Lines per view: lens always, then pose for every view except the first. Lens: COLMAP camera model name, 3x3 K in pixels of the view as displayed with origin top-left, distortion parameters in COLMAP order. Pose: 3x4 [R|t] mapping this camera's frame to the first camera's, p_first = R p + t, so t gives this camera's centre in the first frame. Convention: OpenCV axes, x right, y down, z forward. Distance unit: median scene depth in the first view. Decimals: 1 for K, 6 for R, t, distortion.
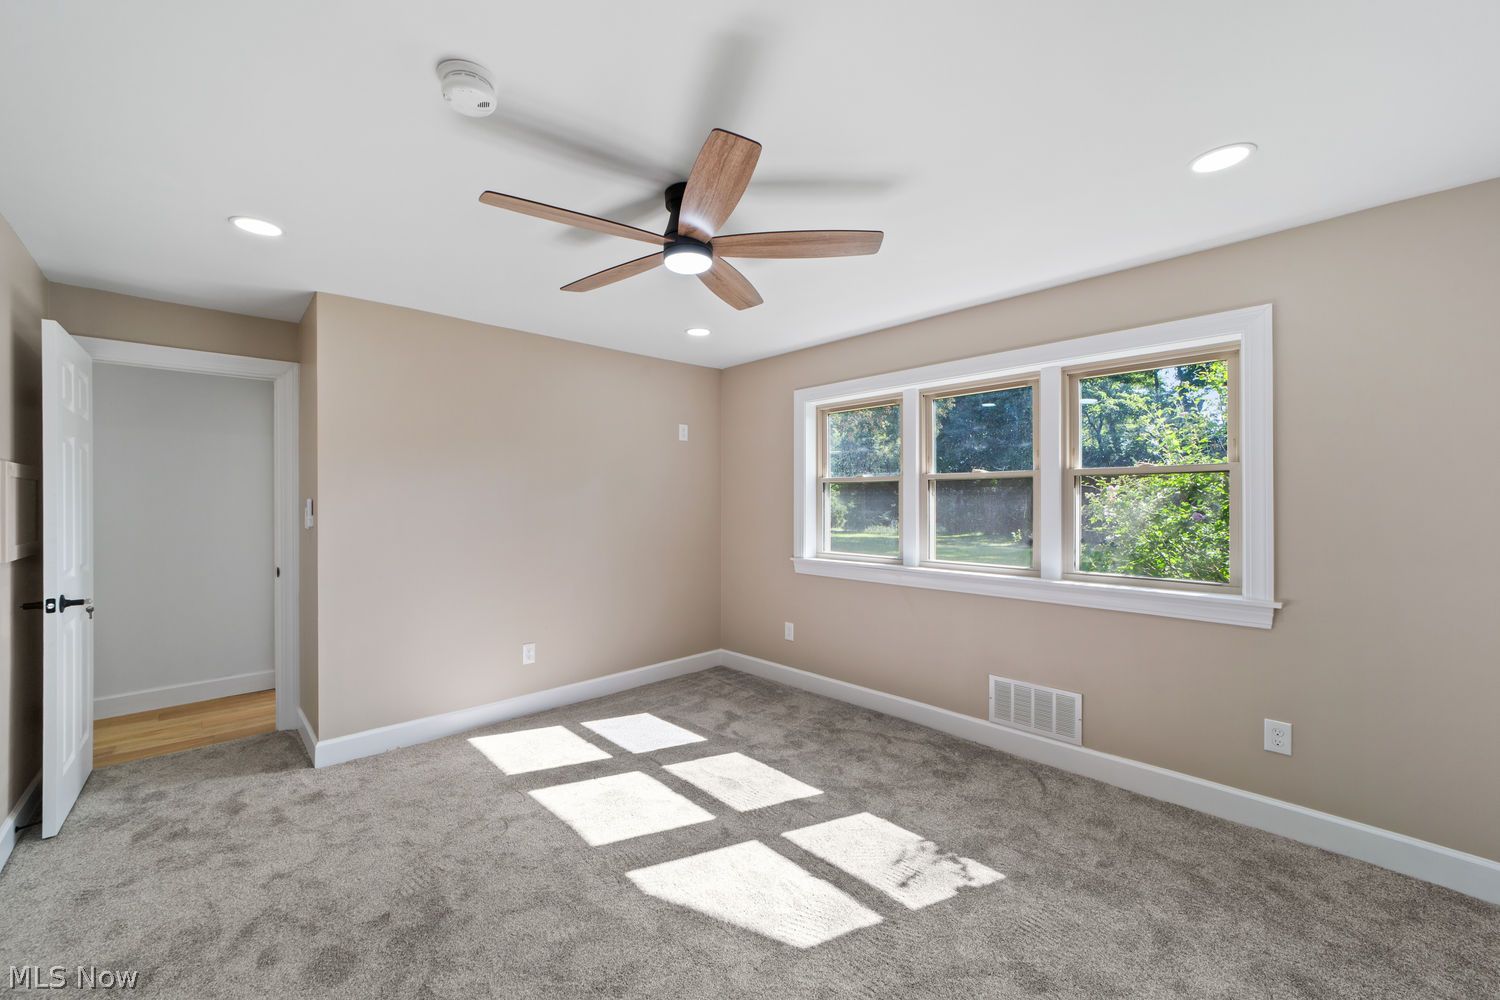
lens RADIAL K [[581.3, 0, 745.0], [0, 581.3, 505.9], [0, 0, 1]] dist [-0.017710, 0.008768]
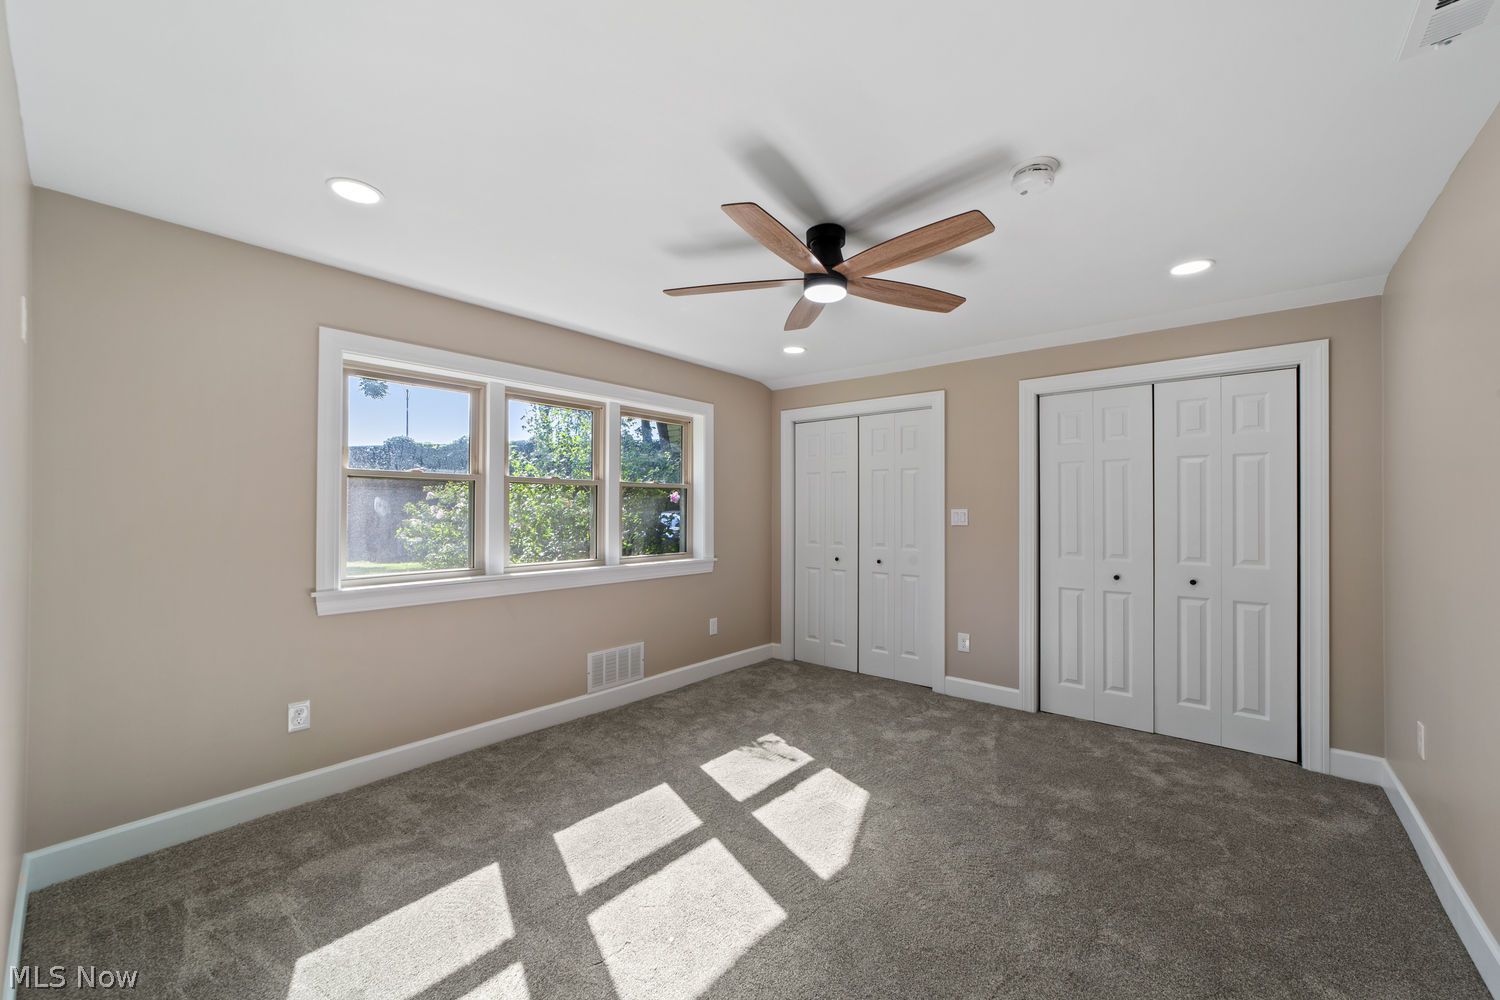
lens RADIAL K [[581.3, 0, 745.0], [0, 581.3, 505.9], [0, 0, 1]] dist [-0.017710, 0.008768]
pose [[-0.103614, 0.002322, 0.994615, -0.857244], [-0.000630, 0.999997, -0.002400, -0.003597], [-0.994617, -0.000876, -0.103613, 0.897221]]
